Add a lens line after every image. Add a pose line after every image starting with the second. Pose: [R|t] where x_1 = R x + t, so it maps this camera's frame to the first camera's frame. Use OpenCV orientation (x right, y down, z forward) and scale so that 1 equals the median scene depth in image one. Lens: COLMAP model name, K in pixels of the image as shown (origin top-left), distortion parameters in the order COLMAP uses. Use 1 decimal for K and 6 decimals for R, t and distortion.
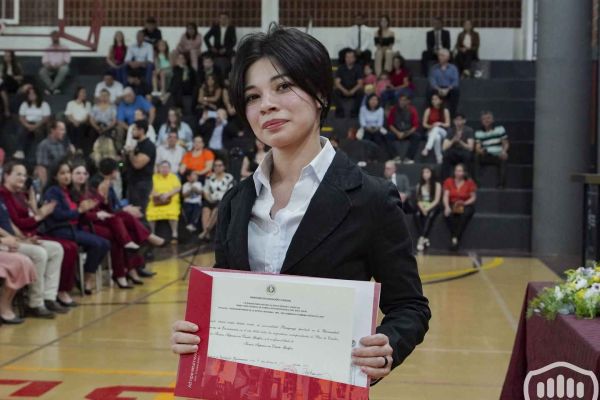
lens RADIAL K [[1350.6, 0, 300.0], [0, 1350.6, 200.0], [0, 0, 1]] dist [0.005004, 0.086479]
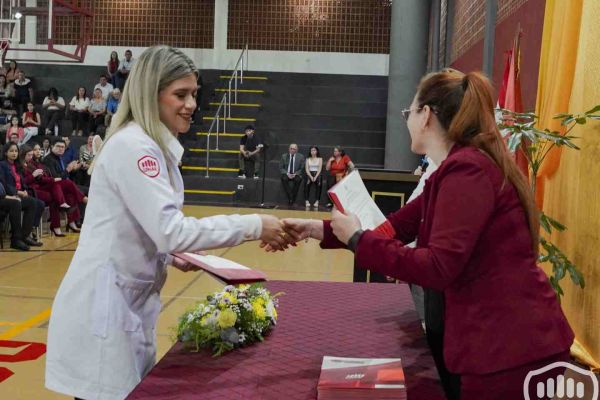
lens RADIAL K [[853.0, 0, 300.0], [0, 853.0, 200.0], [0, 0, 1]] dist [-0.048490, -0.023454]
pose [[0.999437, 0.022565, 0.024820, 0.055274], [-0.023675, 0.998691, 0.045349, -0.009784], [-0.023764, -0.045911, 0.998663, 0.083040]]
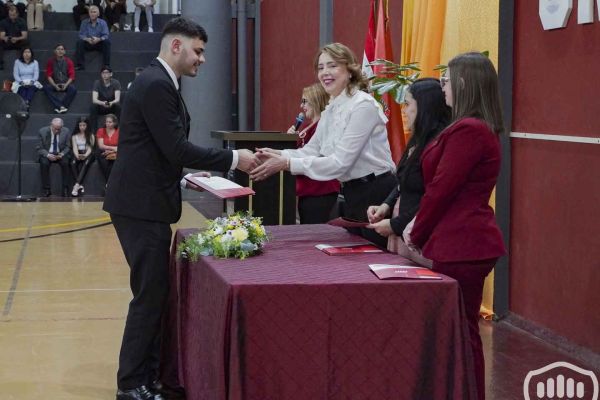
lens RADIAL K [[1321.5, 0, 300.0], [0, 1321.5, 200.0], [0, 0, 1]] dist [0.028096, -0.149970]
pose [[0.966313, -0.030627, 0.255540, -0.006275], [0.019386, 0.998735, 0.046394, -0.004589], [-0.256638, -0.039878, 0.965685, -0.041644]]
